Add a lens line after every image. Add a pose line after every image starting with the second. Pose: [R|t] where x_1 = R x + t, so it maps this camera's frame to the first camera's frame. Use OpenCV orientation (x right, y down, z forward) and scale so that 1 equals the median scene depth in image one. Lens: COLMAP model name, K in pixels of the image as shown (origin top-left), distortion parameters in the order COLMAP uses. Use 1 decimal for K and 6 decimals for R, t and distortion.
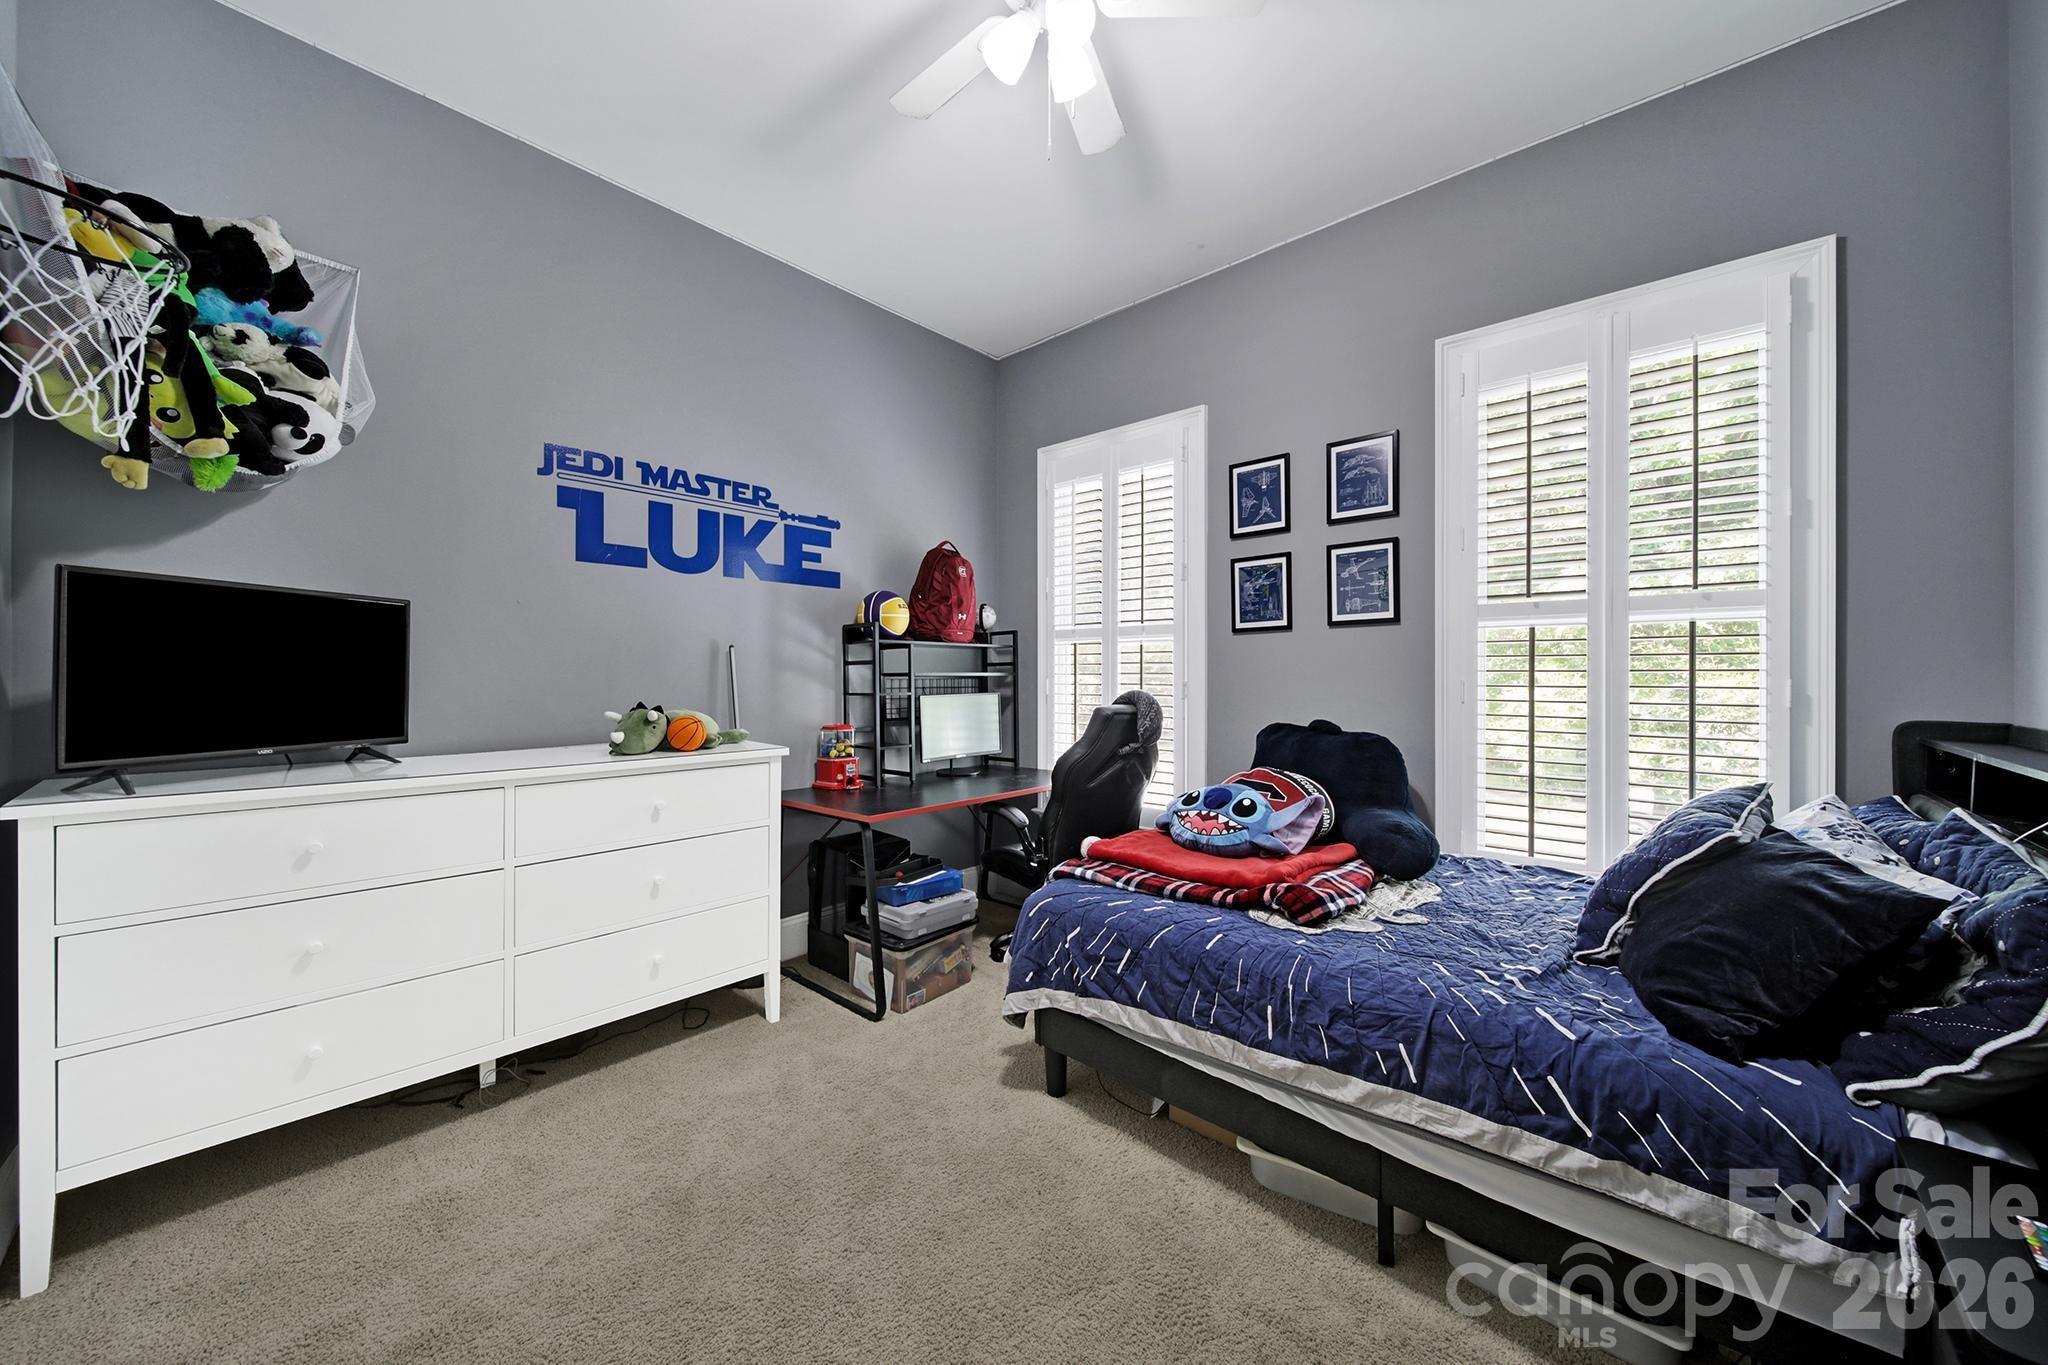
lens RADIAL K [[739.5, 0, 1021.2], [0, 739.5, 680.8], [0, 0, 1]] dist [0.001301, -0.001487]
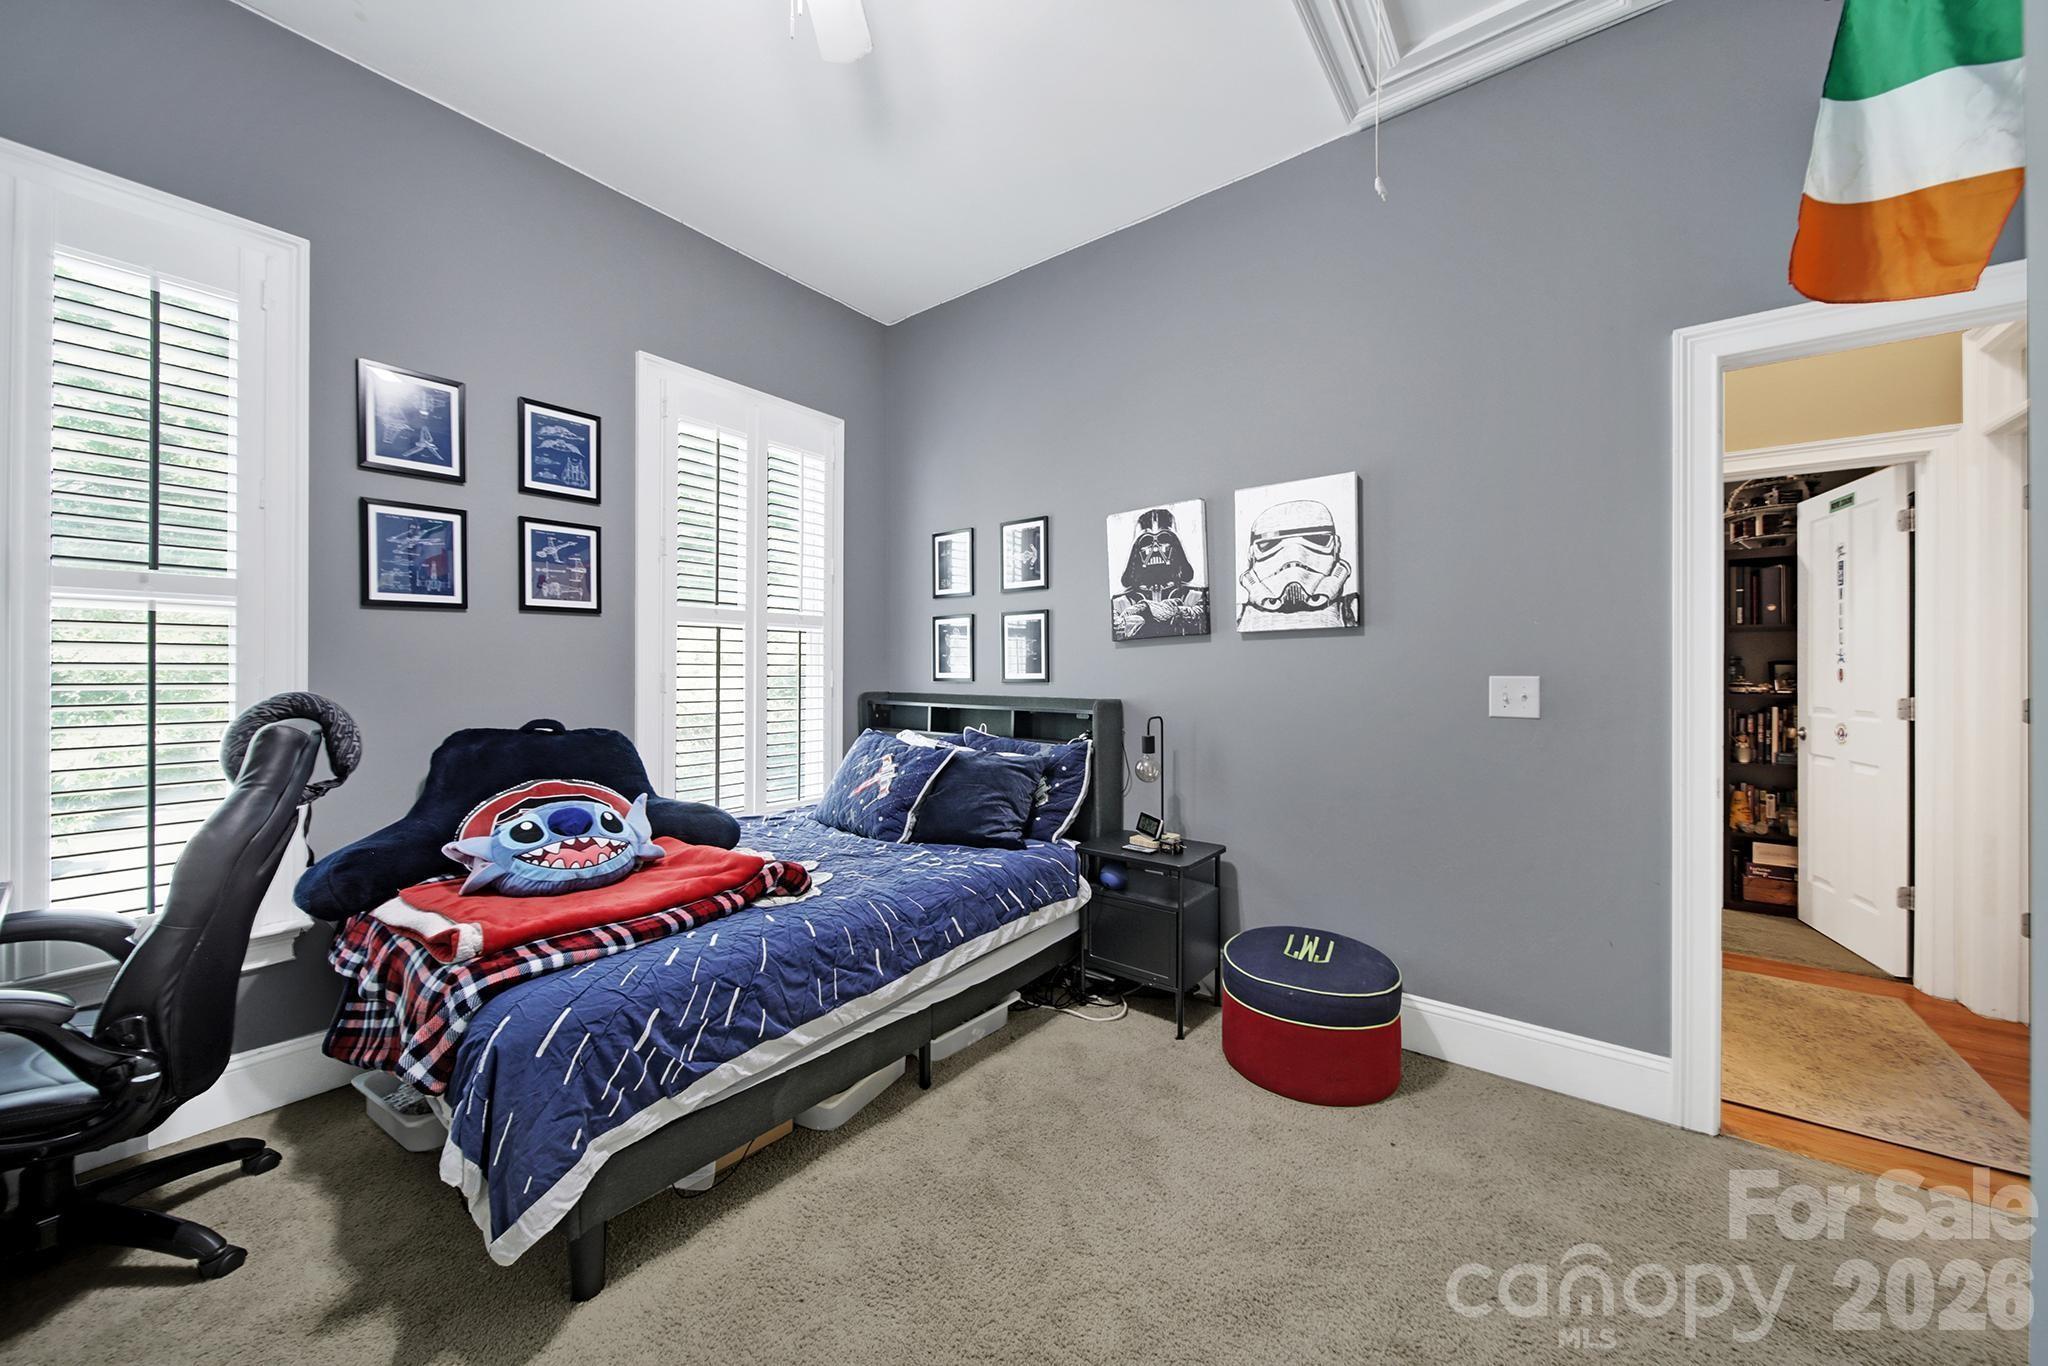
lens RADIAL K [[739.5, 0, 1020.4], [0, 739.5, 670.0], [0, 0, 1]] dist [0.001301, -0.001487]
pose [[-0.083343, -0.002517, 0.996518, -0.603126], [0.005761, 0.999979, 0.003007, -0.004574], [-0.996504, 0.005991, -0.083327, 0.613710]]
